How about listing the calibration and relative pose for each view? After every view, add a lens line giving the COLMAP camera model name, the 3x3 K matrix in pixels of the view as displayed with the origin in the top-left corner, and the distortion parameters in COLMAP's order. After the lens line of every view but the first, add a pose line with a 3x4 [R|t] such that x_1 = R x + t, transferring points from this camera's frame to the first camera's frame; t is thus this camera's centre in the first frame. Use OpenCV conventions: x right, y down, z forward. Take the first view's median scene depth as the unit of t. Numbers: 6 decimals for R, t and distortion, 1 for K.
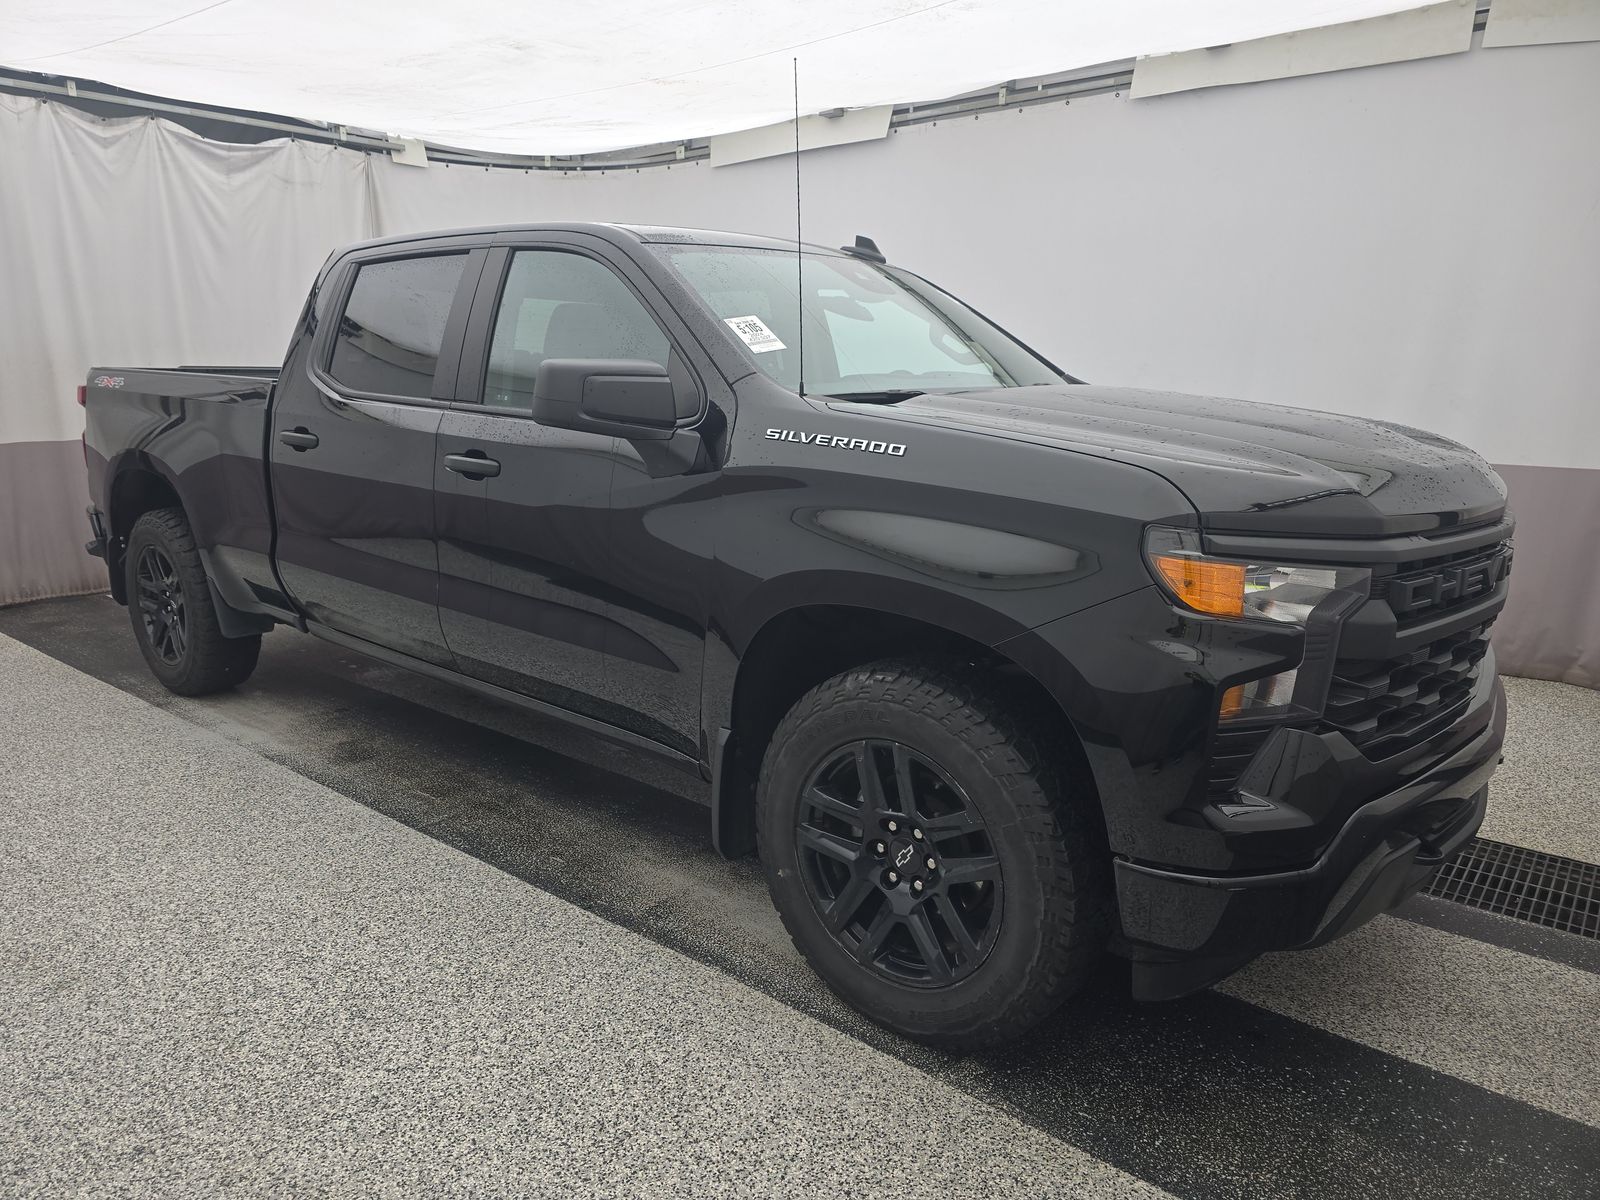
lens RADIAL K [[1093.6, 0, 800.0], [0, 1093.6, 600.0], [0, 0, 1]] dist [0.006629, 0.002653]
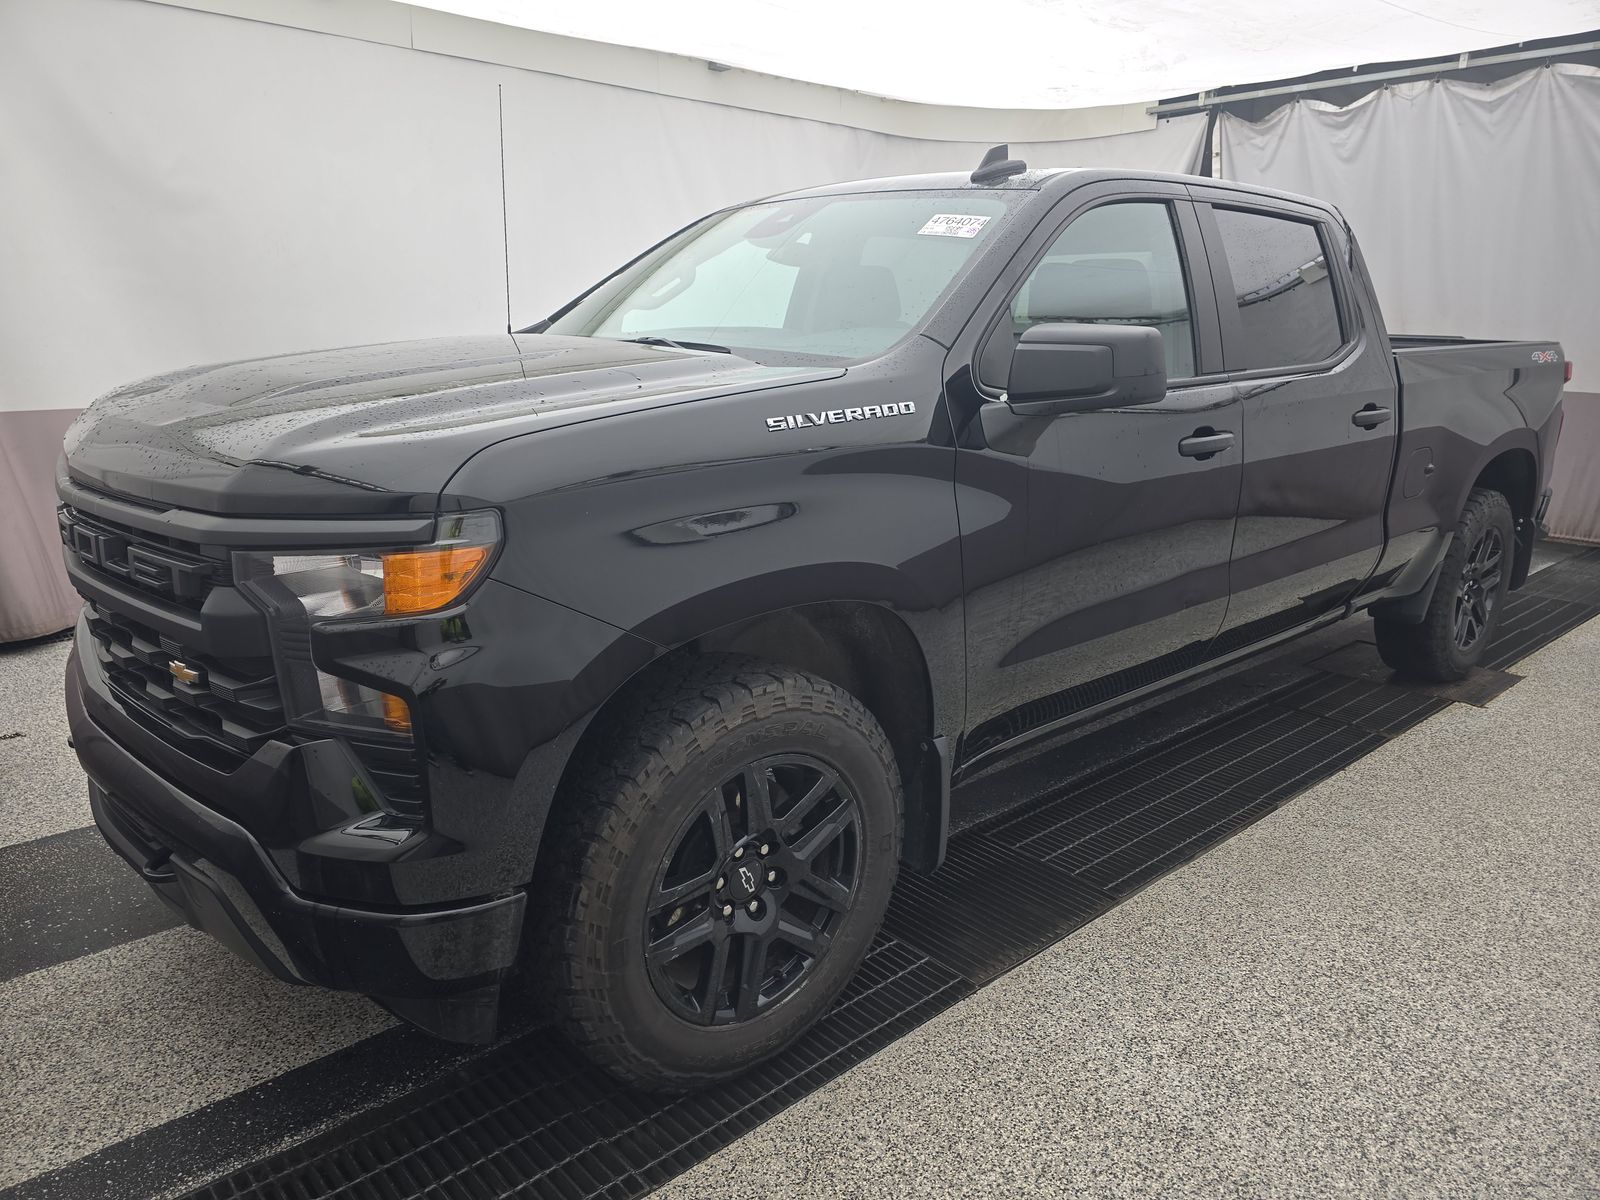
lens RADIAL K [[1093.6, 0, 800.0], [0, 1093.6, 600.0], [0, 0, 1]] dist [0.006629, 0.002653]
pose [[-0.155659, 0.249124, -0.955881, 1.145577], [-0.234383, 0.930727, 0.280736, -0.300384], [0.959601, 0.267741, -0.086486, 1.348657]]
